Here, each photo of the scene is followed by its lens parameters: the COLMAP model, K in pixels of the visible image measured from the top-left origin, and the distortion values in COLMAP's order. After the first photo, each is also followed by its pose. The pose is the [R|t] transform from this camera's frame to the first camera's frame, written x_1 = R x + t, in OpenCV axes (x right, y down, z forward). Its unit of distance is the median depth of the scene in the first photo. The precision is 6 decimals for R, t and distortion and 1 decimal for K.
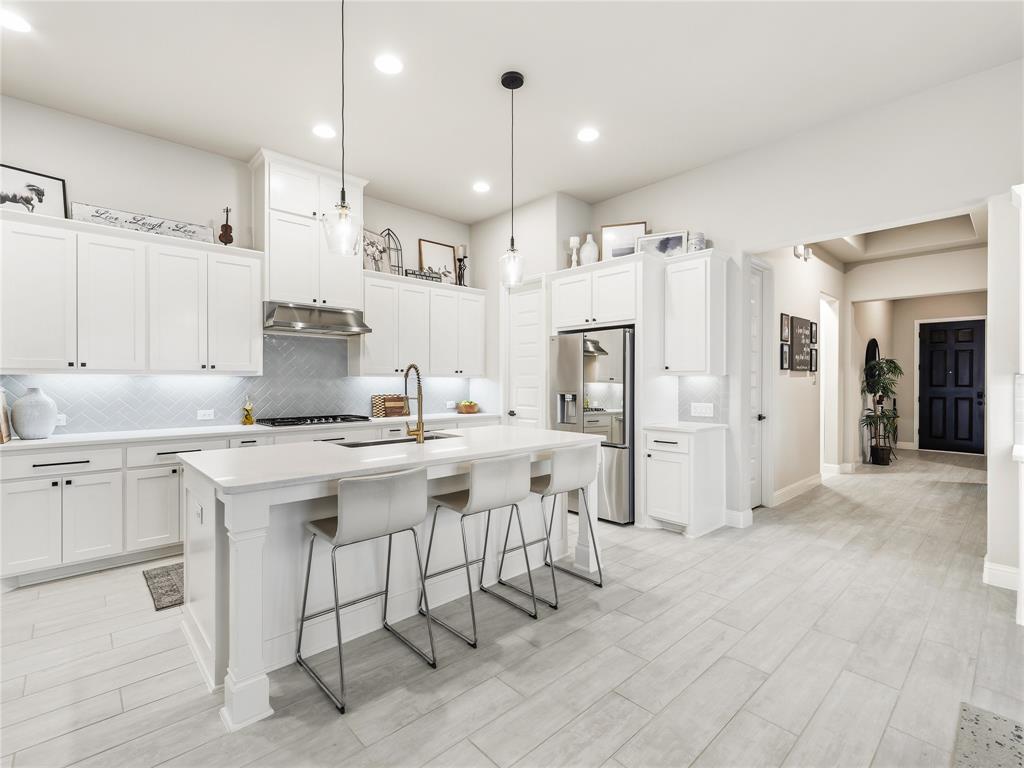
lens RADIAL K [[473.0, 0, 514.3], [0, 473.0, 384.3], [0, 0, 1]] dist [-0.000694, -0.001114]
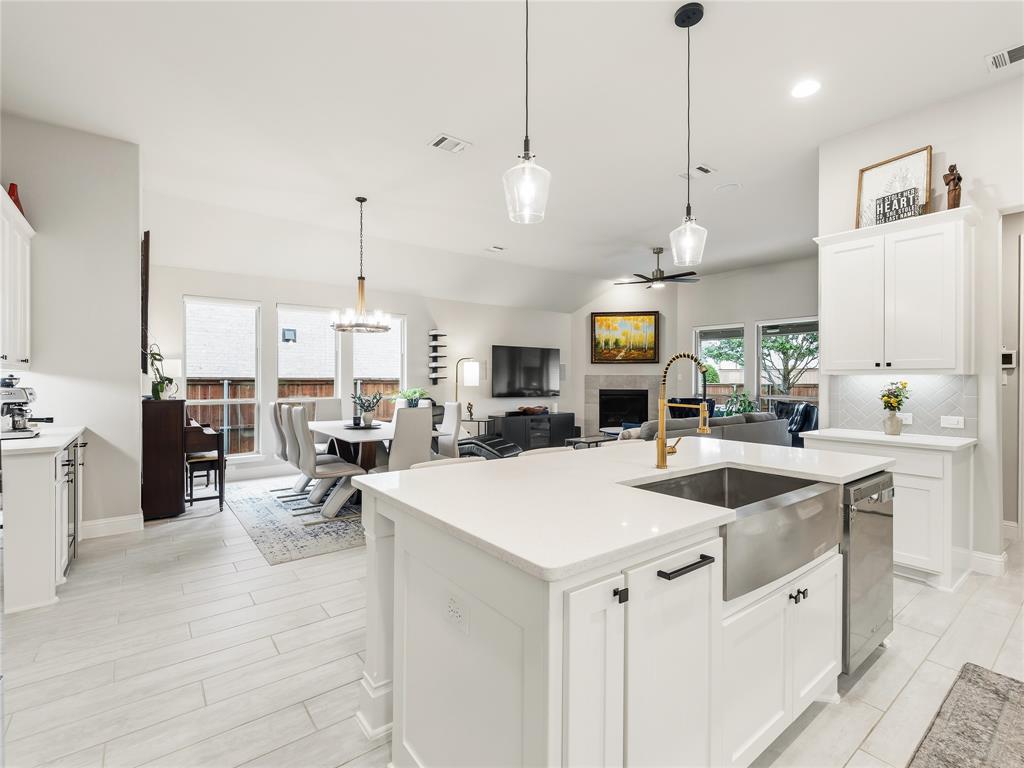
lens RADIAL K [[476.6, 0, 508.1], [0, 476.6, 380.6], [0, 0, 1]] dist [0.002431, -0.001197]
pose [[-0.995560, -0.003526, 0.094060, -0.026548], [-0.002738, 0.999960, 0.008502, -0.005839], [-0.094086, 0.008207, -0.995530, 1.099670]]
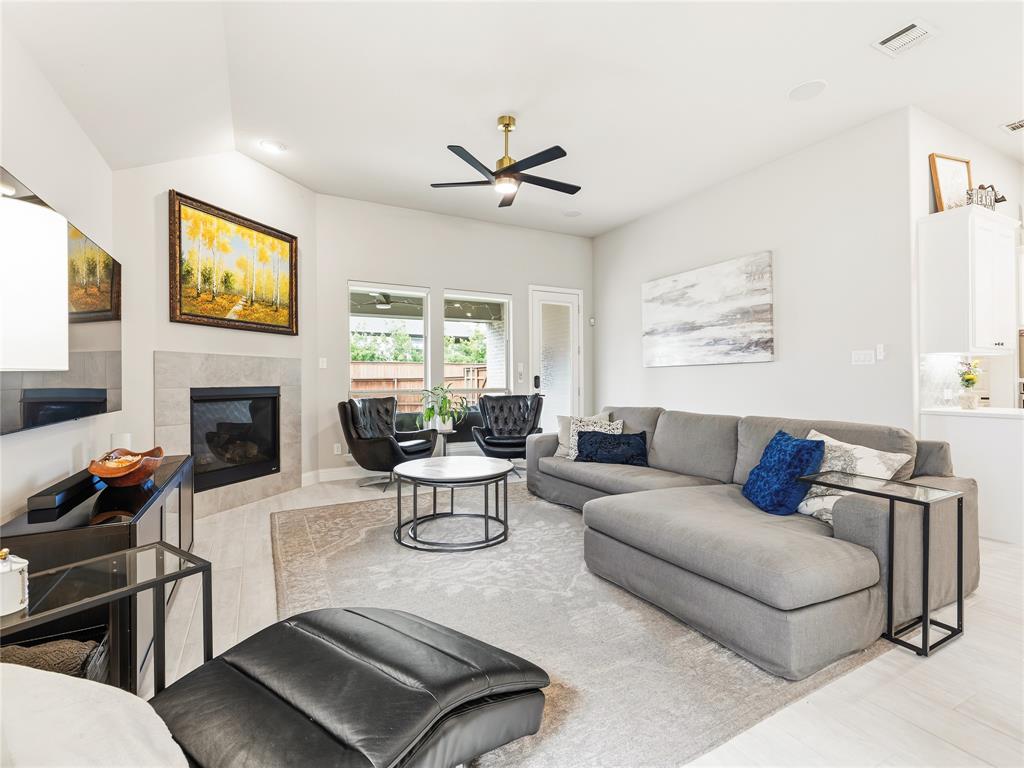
lens RADIAL K [[473.0, 0, 514.3], [0, 473.0, 384.3], [0, 0, 1]] dist [-0.000694, -0.001114]
pose [[-0.256107, 0.010660, -0.966590, 0.453364], [0.000645, 0.999941, 0.010857, 0.035627], [0.966648, 0.002158, -0.256099, -0.298254]]
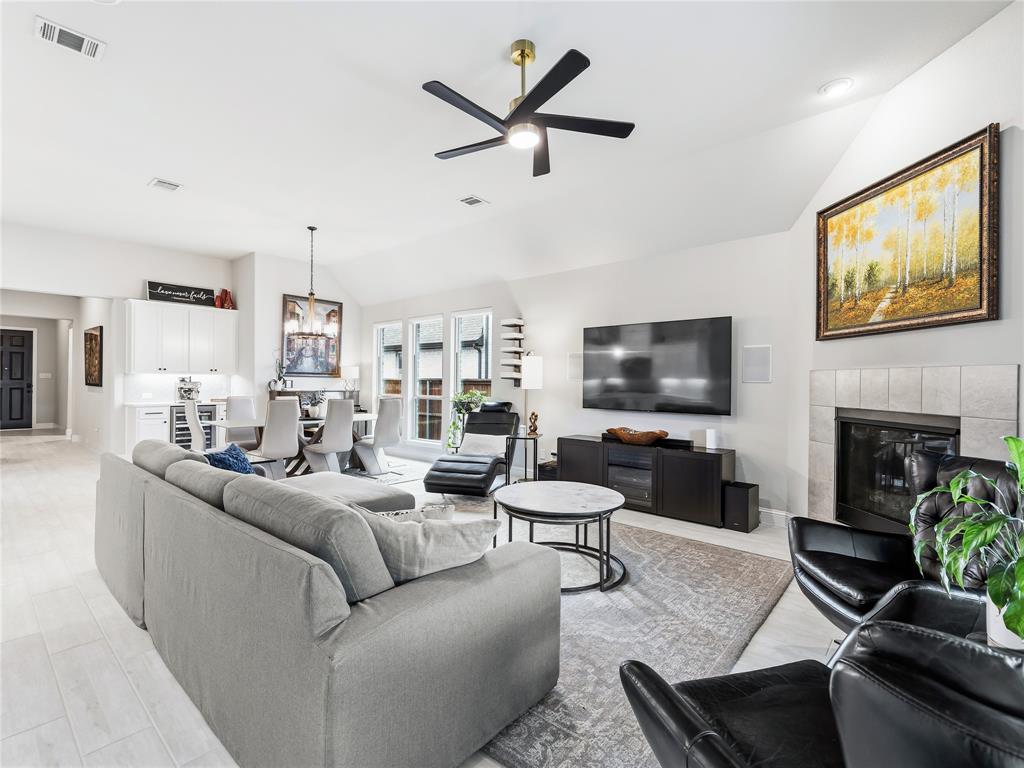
lens RADIAL K [[479.5, 0, 512.0], [0, 479.5, 384.0], [0, 0, 1]] dist [0.004356, -0.004100]
pose [[-0.098626, -0.009125, 0.995083, -1.006498], [-0.000190, 0.999958, 0.009151, 0.004132], [-0.995125, 0.000713, -0.098624, -0.456257]]
